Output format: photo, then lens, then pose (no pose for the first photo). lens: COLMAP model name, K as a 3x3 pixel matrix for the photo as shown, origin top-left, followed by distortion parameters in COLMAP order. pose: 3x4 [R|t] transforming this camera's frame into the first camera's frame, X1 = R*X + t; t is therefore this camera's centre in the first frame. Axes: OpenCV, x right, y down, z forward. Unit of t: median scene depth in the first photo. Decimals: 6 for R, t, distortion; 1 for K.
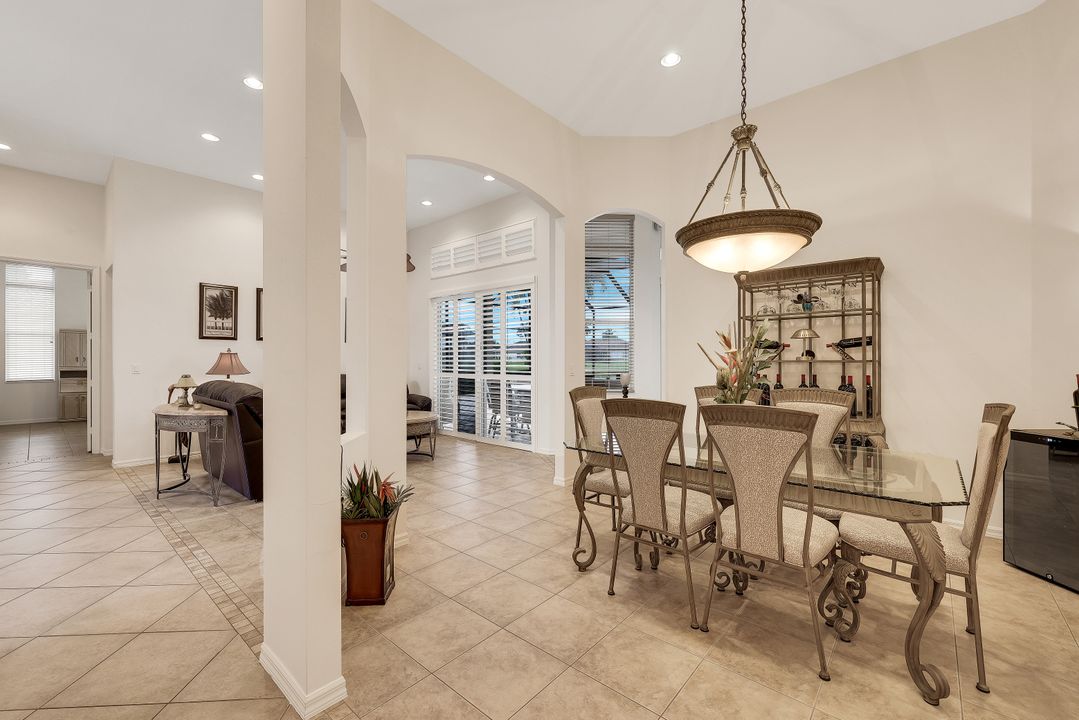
lens RADIAL K [[434.6, 0, 536.9], [0, 434.6, 359.1], [0, 0, 1]] dist [-0.003965, -0.000140]
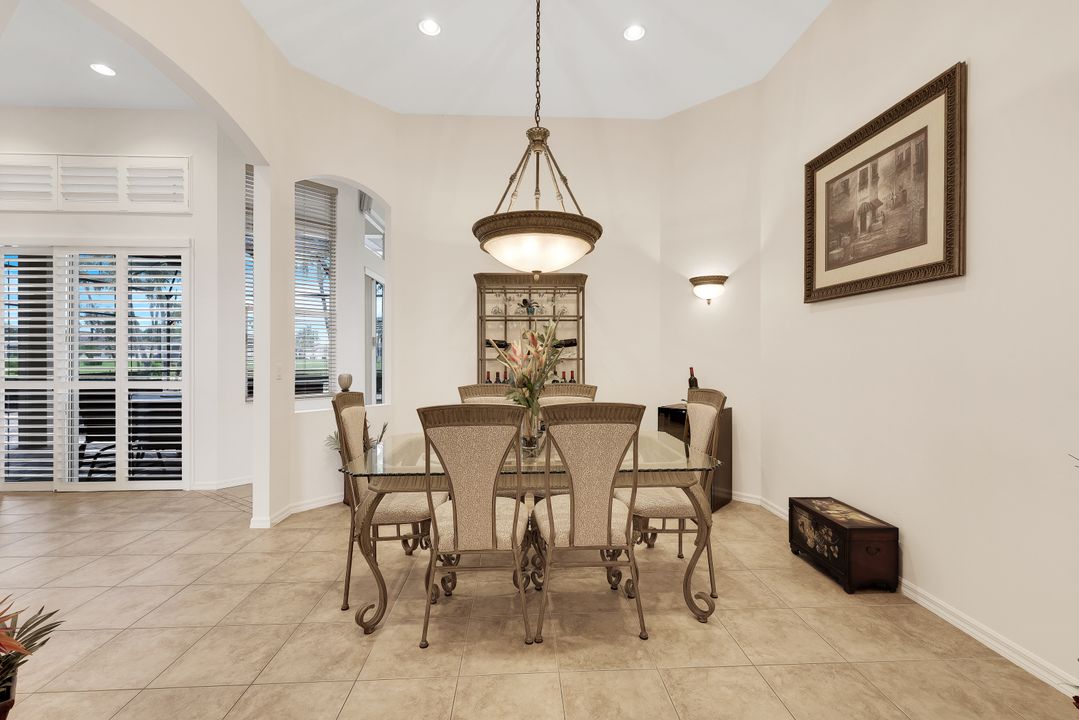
lens RADIAL K [[443.9, 0, 537.7], [0, 443.9, 357.8], [0, 0, 1]] dist [0.001103, -0.000016]
pose [[0.724469, 0.000046, 0.689308, -0.236885], [-0.000383, 1.000000, 0.000335, 0.000853], [-0.689308, -0.000506, 0.724469, 0.240364]]
